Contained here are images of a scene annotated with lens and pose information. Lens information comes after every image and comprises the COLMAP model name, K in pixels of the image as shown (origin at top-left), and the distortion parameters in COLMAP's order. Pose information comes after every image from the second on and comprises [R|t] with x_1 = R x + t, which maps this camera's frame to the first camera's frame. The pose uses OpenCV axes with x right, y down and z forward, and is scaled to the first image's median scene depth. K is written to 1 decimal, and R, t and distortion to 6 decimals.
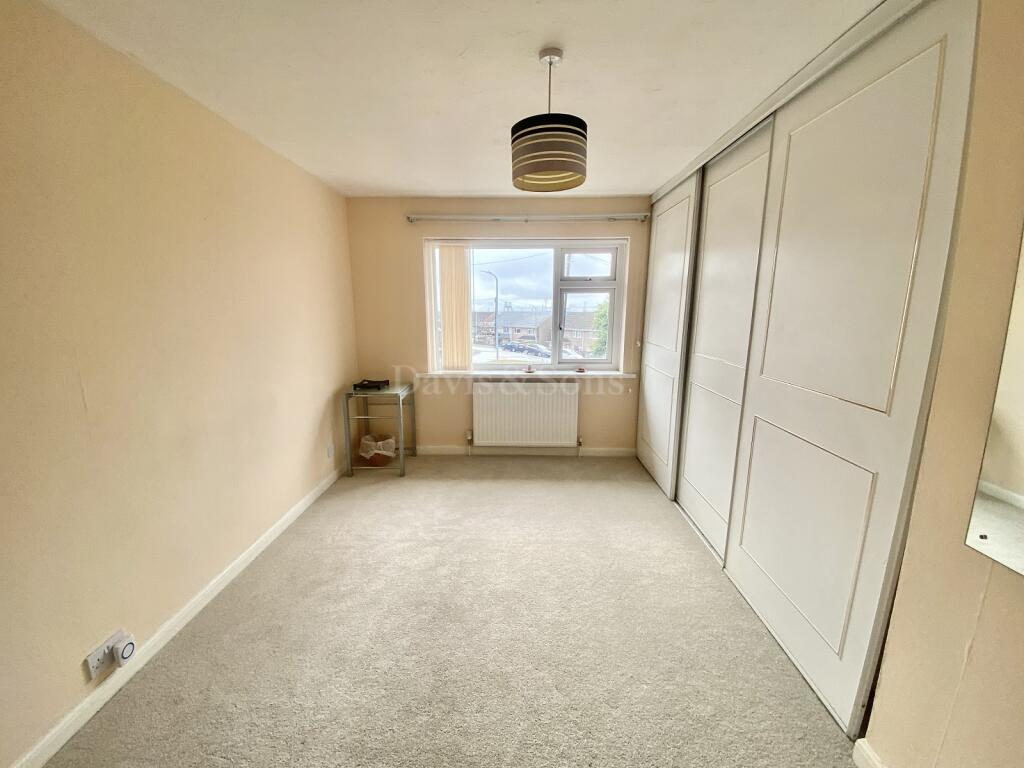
lens RADIAL K [[411.9, 0, 507.5], [0, 411.9, 381.5], [0, 0, 1]] dist [0.020673, -0.019678]
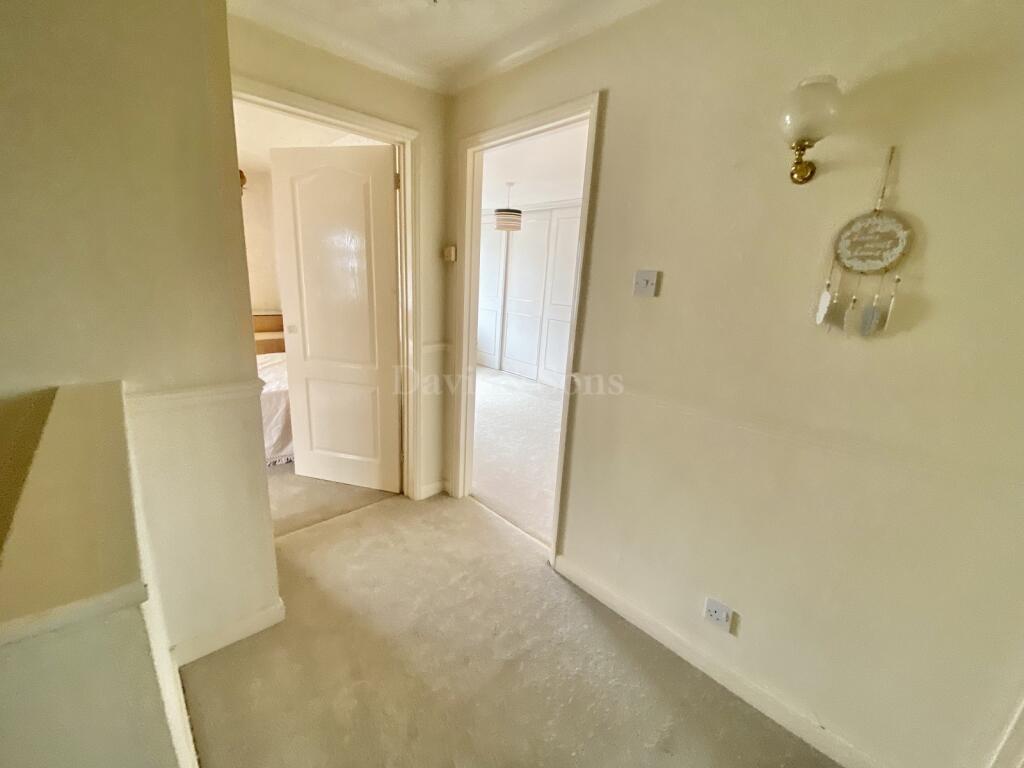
lens RADIAL K [[411.9, 0, 507.5], [0, 411.9, 381.5], [0, 0, 1]] dist [0.020673, -0.019678]
pose [[0.707527, -0.132314, 0.694189, -0.839146], [0.076397, 0.990880, 0.110999, 0.085942], [-0.702545, -0.025501, 0.711182, -0.409008]]
